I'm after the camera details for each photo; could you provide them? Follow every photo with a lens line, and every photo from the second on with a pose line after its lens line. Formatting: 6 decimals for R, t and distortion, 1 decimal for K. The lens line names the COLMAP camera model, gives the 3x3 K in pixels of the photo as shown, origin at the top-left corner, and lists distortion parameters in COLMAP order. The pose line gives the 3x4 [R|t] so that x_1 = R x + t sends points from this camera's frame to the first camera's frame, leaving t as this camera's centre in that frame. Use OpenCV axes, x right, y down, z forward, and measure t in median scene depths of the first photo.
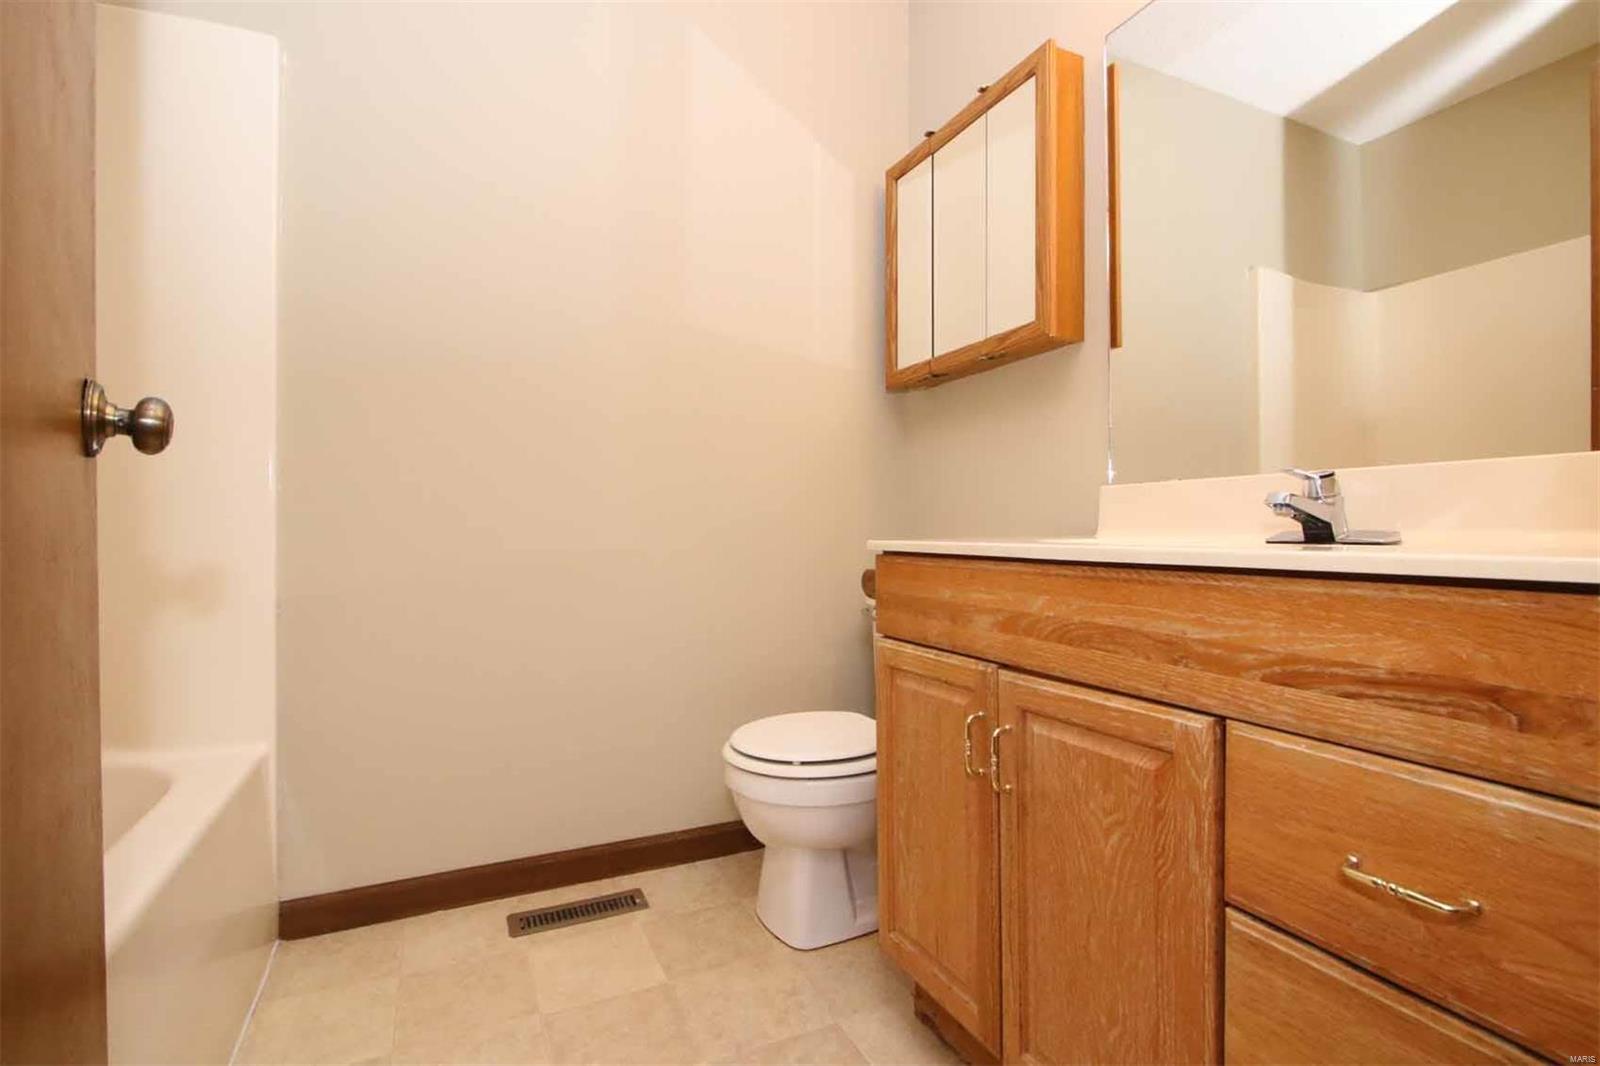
lens RADIAL K [[735.2, 0, 788.5], [0, 735.2, 536.8], [0, 0, 1]] dist [-0.002243, -0.000004]
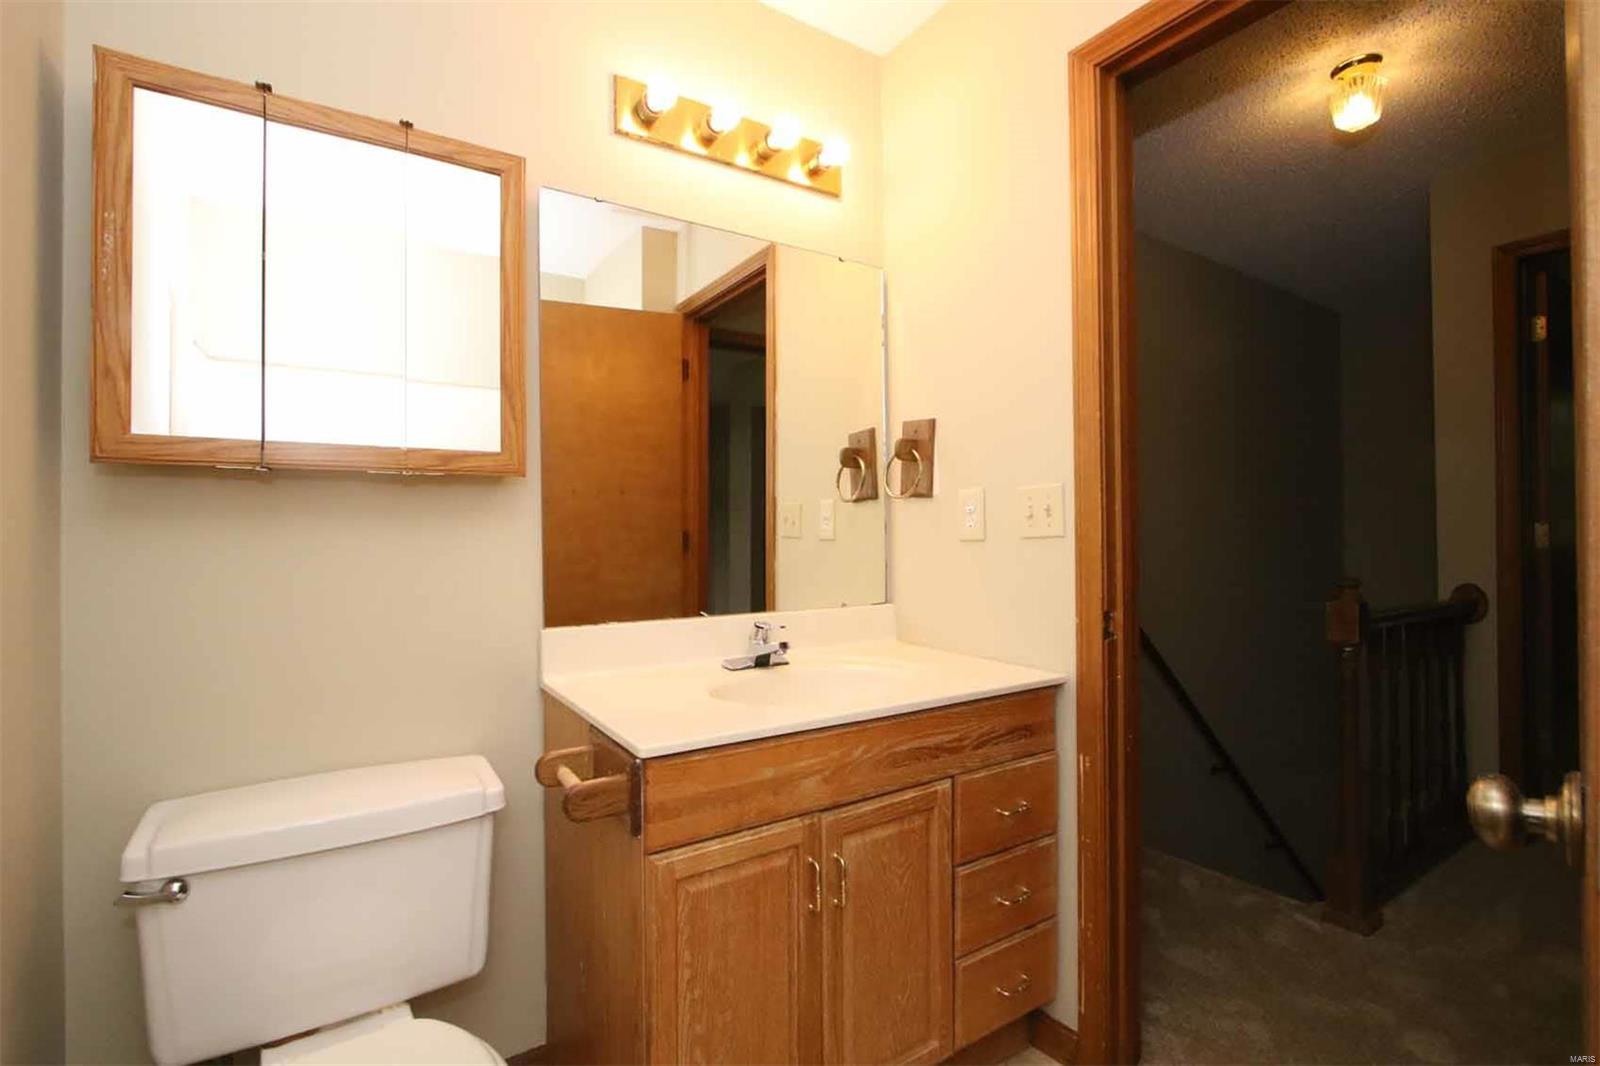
lens RADIAL K [[735.2, 0, 788.5], [0, 735.2, 536.8], [0, 0, 1]] dist [-0.002243, -0.000004]
pose [[-0.150033, -0.000185, 0.988681, -1.025679], [0.012069, 0.999925, 0.002019, -0.322384], [-0.988607, 0.012236, -0.150020, 1.345744]]
